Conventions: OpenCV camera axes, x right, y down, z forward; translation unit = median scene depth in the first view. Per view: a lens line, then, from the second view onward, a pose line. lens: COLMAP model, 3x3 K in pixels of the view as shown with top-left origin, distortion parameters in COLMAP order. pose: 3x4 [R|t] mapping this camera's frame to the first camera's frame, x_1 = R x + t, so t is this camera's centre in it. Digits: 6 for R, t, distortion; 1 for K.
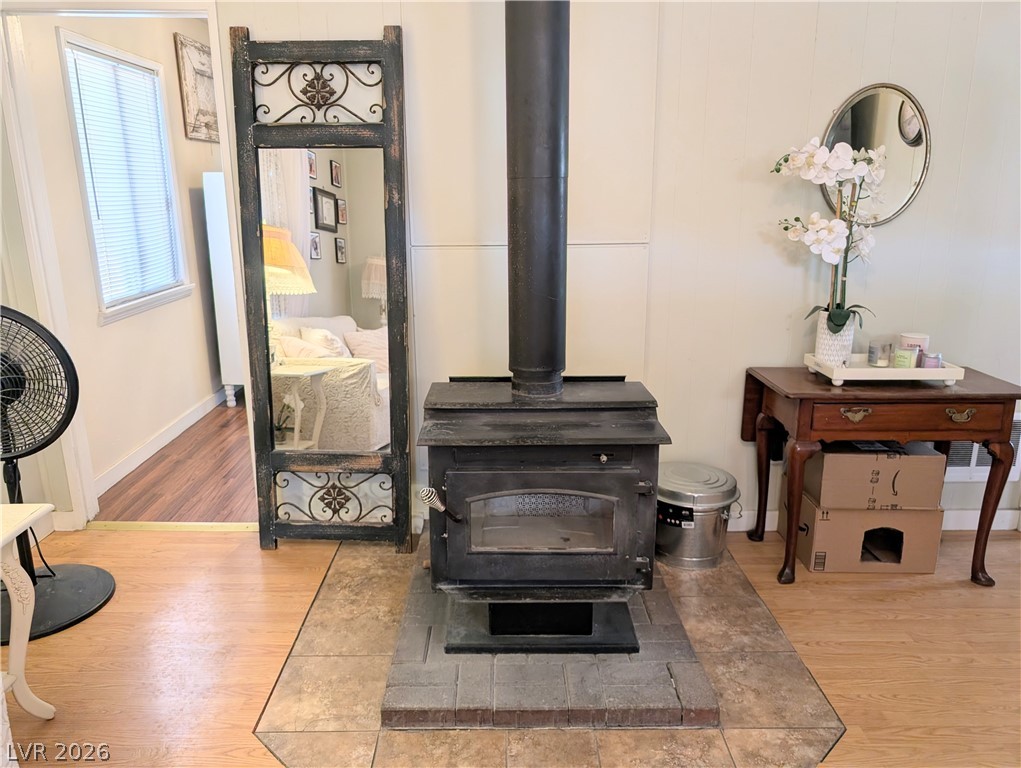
lens RADIAL K [[739.4, 0, 508.8], [0, 739.4, 386.0], [0, 0, 1]] dist [0.002427, -0.000629]
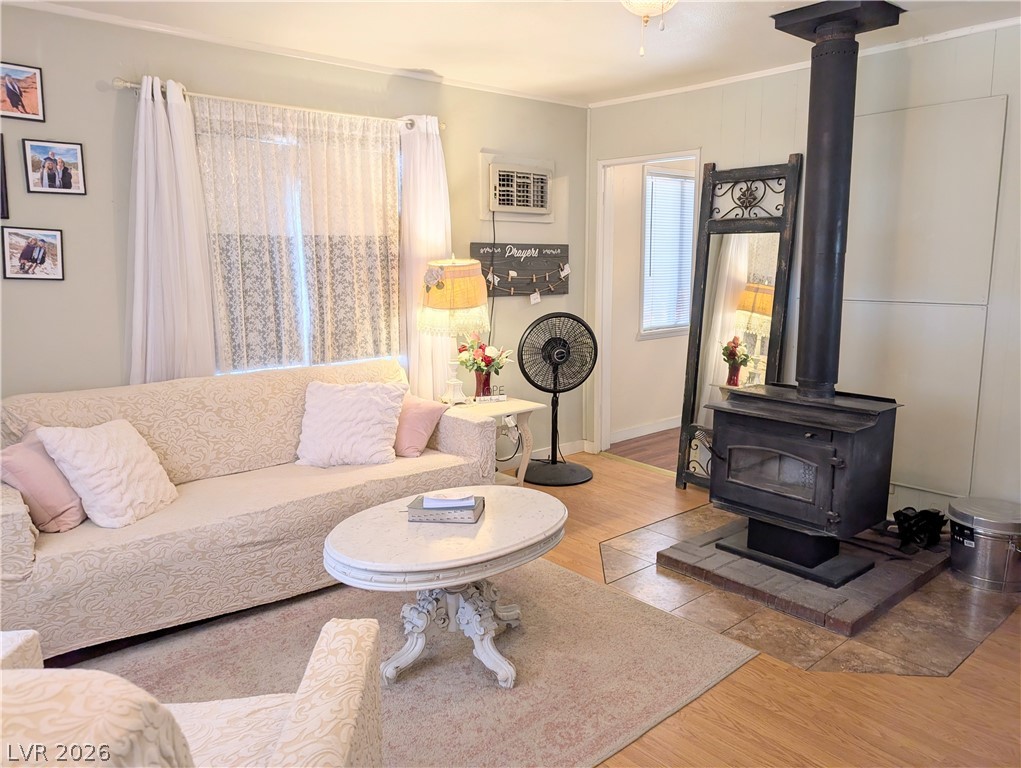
lens RADIAL K [[739.4, 0, 508.8], [0, 739.4, 386.0], [0, 0, 1]] dist [0.002427, -0.000629]
pose [[0.653478, 0.132192, -0.745314, 0.633346], [-0.192398, 0.981302, 0.005356, 0.081257], [0.732086, 0.139897, 0.666693, -0.359672]]
